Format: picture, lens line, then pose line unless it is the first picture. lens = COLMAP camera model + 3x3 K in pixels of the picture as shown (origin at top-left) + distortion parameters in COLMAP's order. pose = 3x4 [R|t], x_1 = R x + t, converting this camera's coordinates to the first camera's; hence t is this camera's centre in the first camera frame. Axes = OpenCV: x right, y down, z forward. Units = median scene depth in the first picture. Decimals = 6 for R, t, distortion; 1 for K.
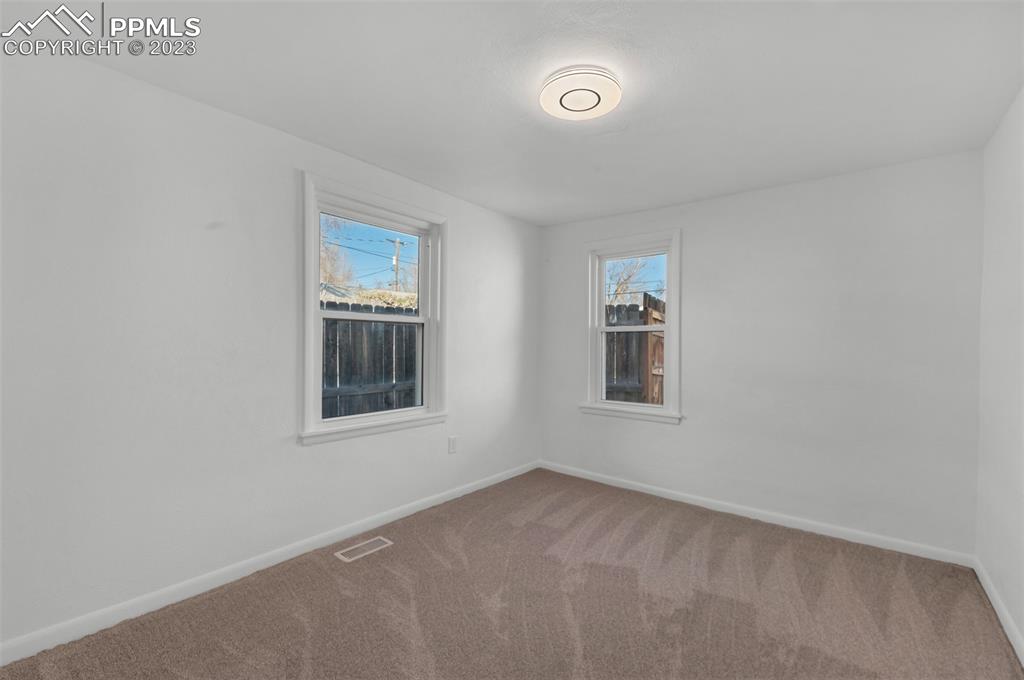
lens RADIAL K [[443.7, 0, 511.4], [0, 443.7, 340.8], [0, 0, 1]] dist [0.002868, -0.000577]
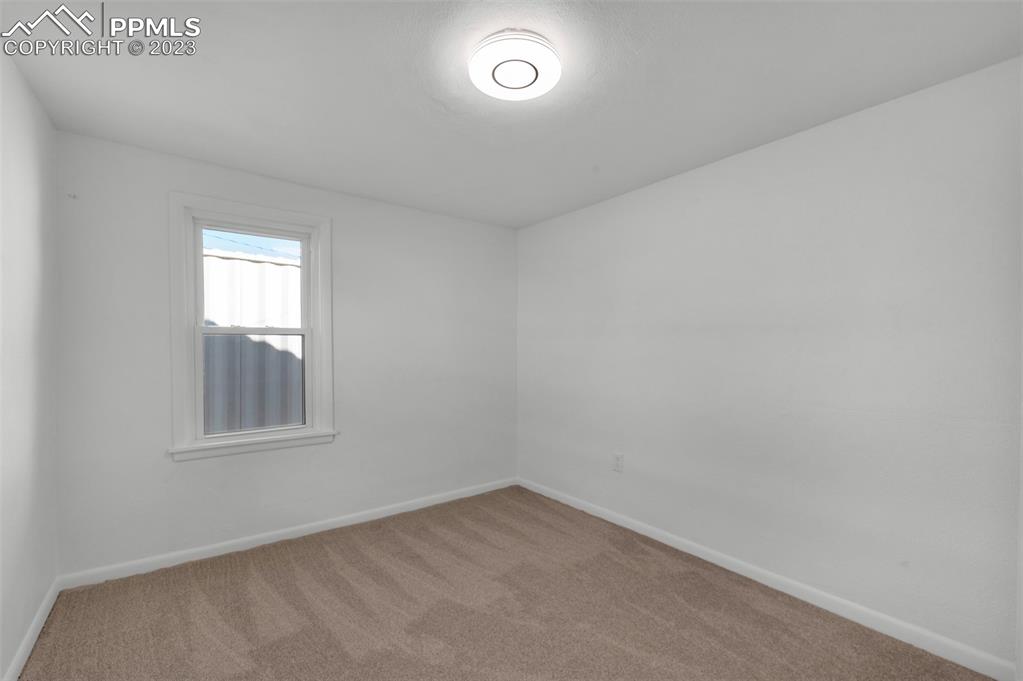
lens RADIAL K [[443.3, 0, 511.3], [0, 443.3, 342.2], [0, 0, 1]] dist [0.002868, -0.000577]
pose [[0.244391, -0.003202, 0.969672, -0.471686], [0.000972, 0.999995, 0.003057, -0.015862], [-0.969676, 0.000196, 0.244392, 0.526904]]
